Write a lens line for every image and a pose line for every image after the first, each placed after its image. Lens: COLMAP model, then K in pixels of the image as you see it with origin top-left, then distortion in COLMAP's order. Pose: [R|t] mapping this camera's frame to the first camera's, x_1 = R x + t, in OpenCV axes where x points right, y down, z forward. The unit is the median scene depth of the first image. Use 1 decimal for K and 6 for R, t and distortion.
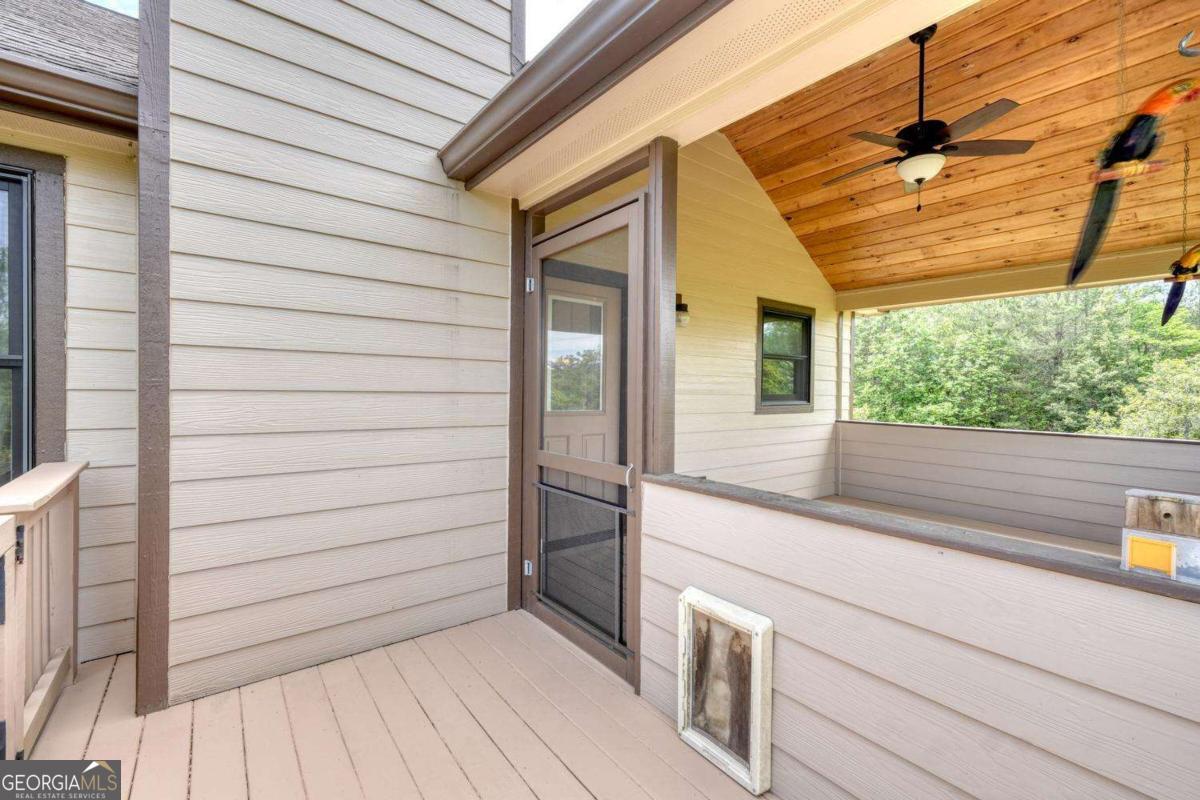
lens RADIAL K [[506.7, 0, 600.0], [0, 506.7, 400.0], [0, 0, 1]] dist [-0.001974, 0.001165]
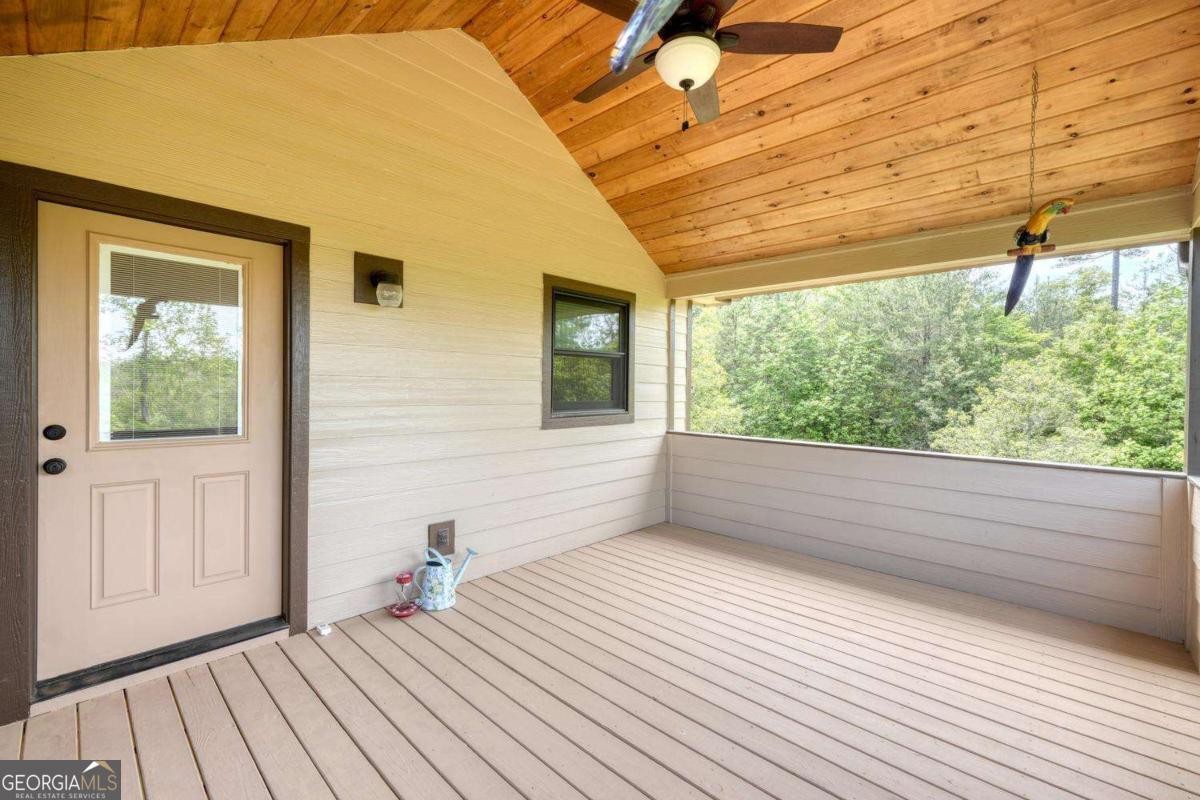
lens RADIAL K [[506.7, 0, 600.0], [0, 506.7, 400.0], [0, 0, 1]] dist [-0.001974, 0.001165]
pose [[0.987677, -0.005576, 0.156408, 0.248832], [0.004627, 0.999969, 0.006430, -0.018210], [-0.156439, -0.005627, 0.987672, 0.220714]]
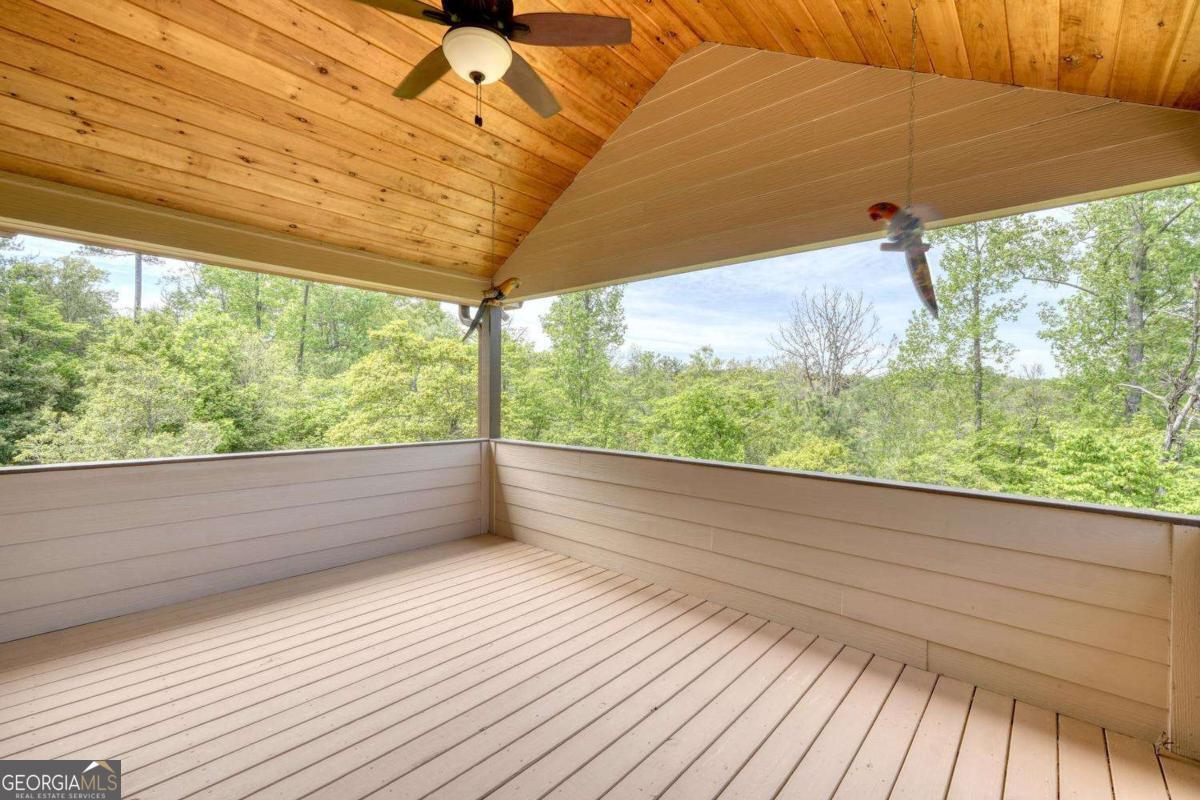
lens RADIAL K [[506.7, 0, 600.0], [0, 506.7, 400.0], [0, 0, 1]] dist [-0.001974, 0.001165]
pose [[-0.178266, -0.024522, 0.983677, -0.013509], [0.003605, 0.999666, 0.025574, -0.029518], [-0.983976, 0.008105, -0.178118, 0.576089]]
